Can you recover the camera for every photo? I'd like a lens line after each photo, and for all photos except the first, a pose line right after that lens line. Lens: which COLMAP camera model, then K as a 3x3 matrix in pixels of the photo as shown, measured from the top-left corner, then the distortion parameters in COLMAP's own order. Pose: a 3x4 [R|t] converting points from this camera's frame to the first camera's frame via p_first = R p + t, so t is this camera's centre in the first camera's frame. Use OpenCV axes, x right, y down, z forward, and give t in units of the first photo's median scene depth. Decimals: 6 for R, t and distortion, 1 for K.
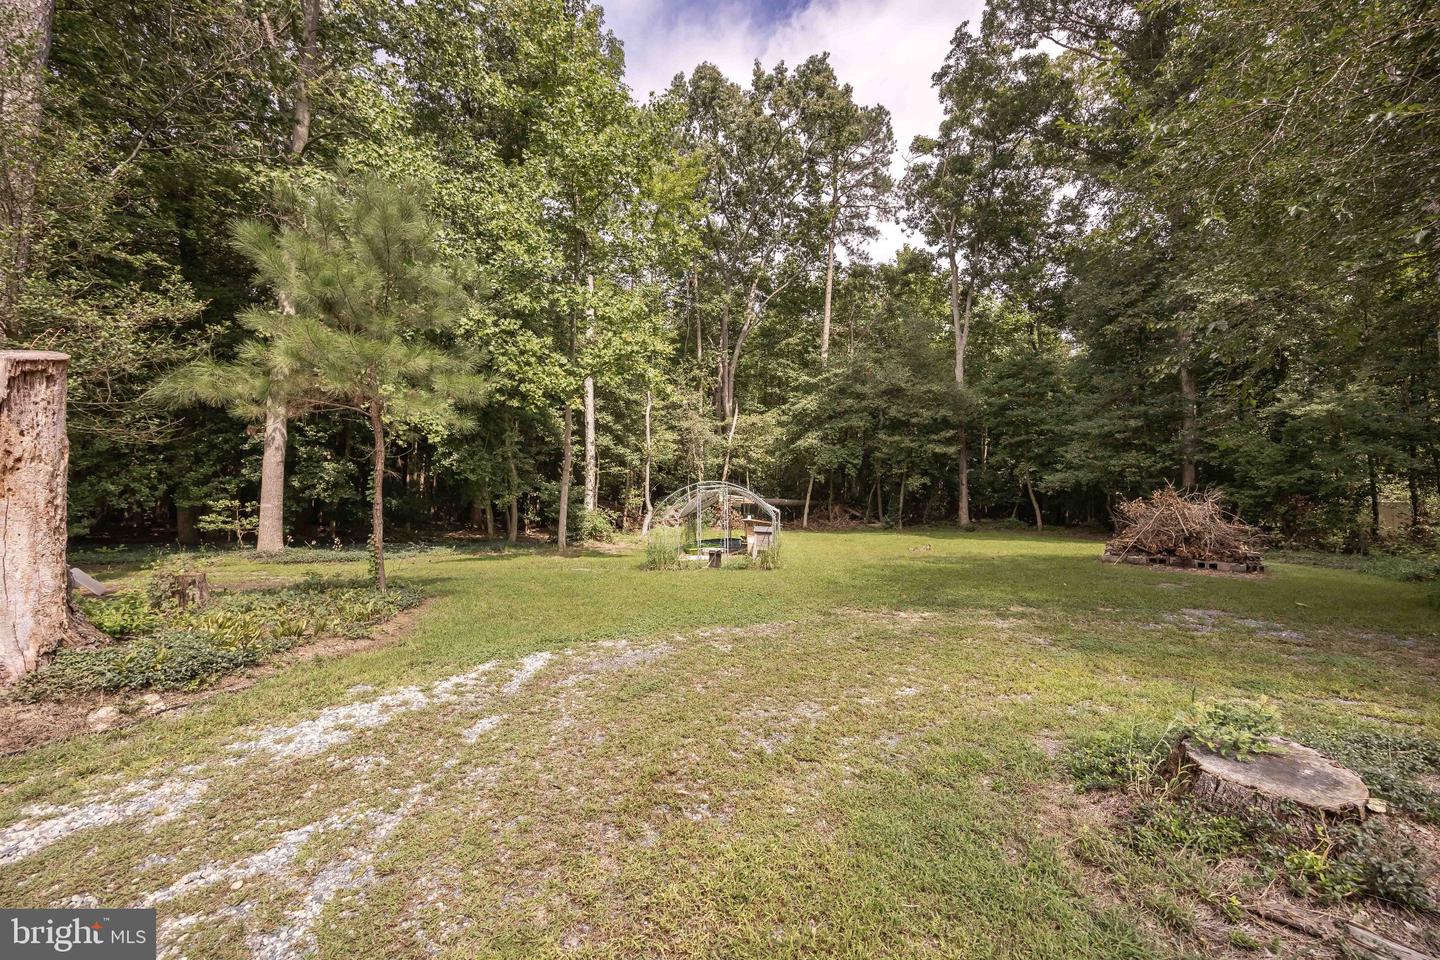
lens RADIAL K [[546.3, 0, 723.2], [0, 546.3, 472.5], [0, 0, 1]] dist [-0.001192, -0.000187]
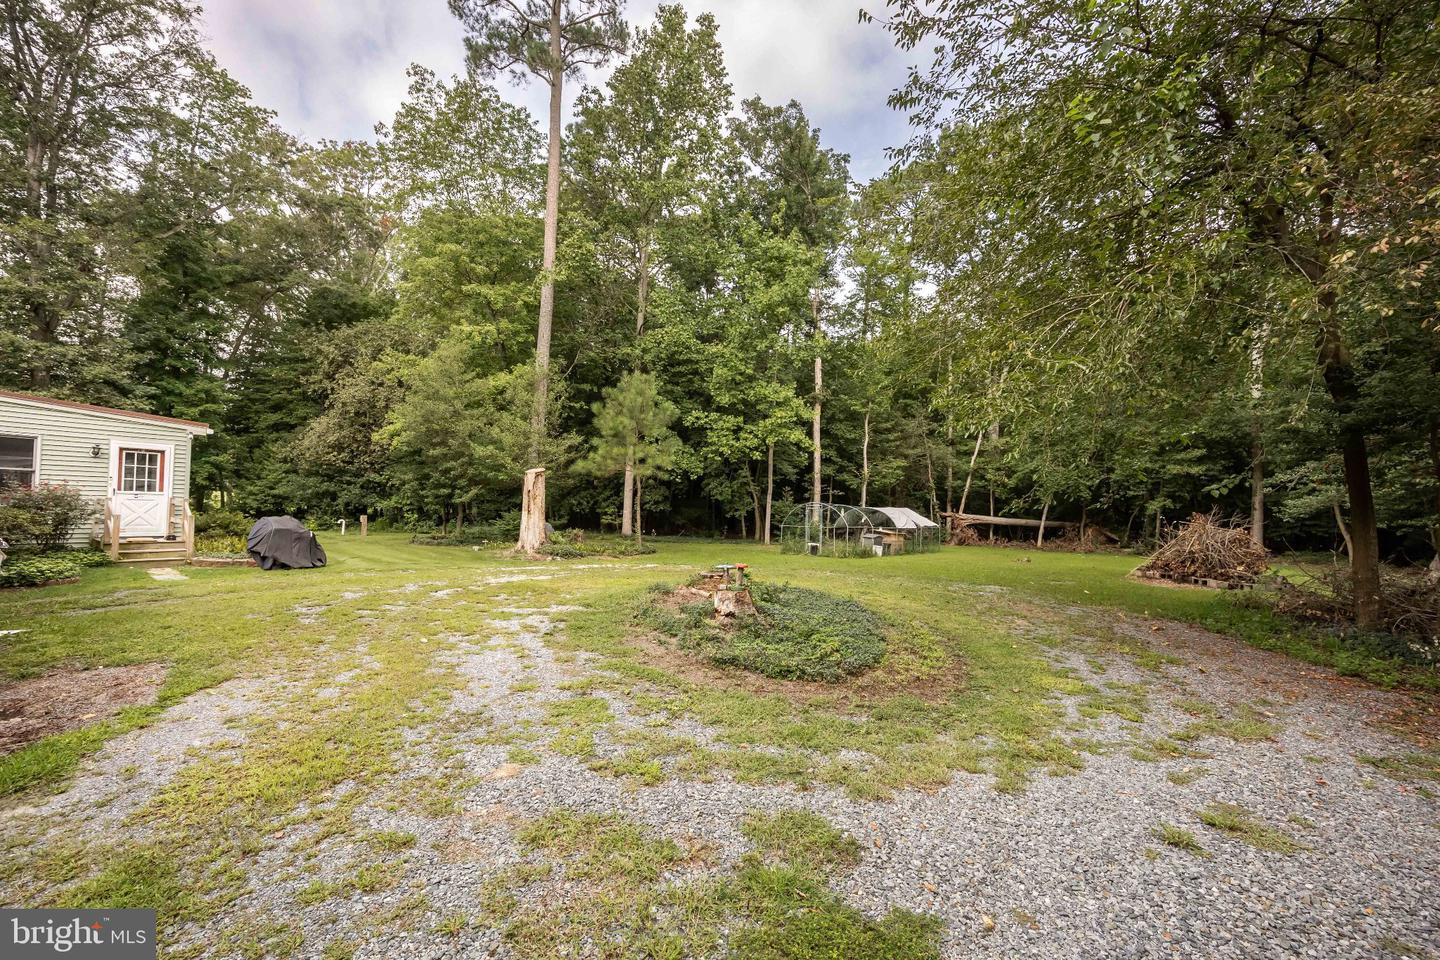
lens RADIAL K [[581.3, 0, 725.4], [0, 581.3, 483.3], [0, 0, 1]] dist [-0.001146, -0.000287]
pose [[0.804347, -0.007897, -0.594107, 0.719880], [0.002255, 0.999945, -0.010237, -0.021210], [0.594156, 0.006894, 0.804321, -0.492570]]
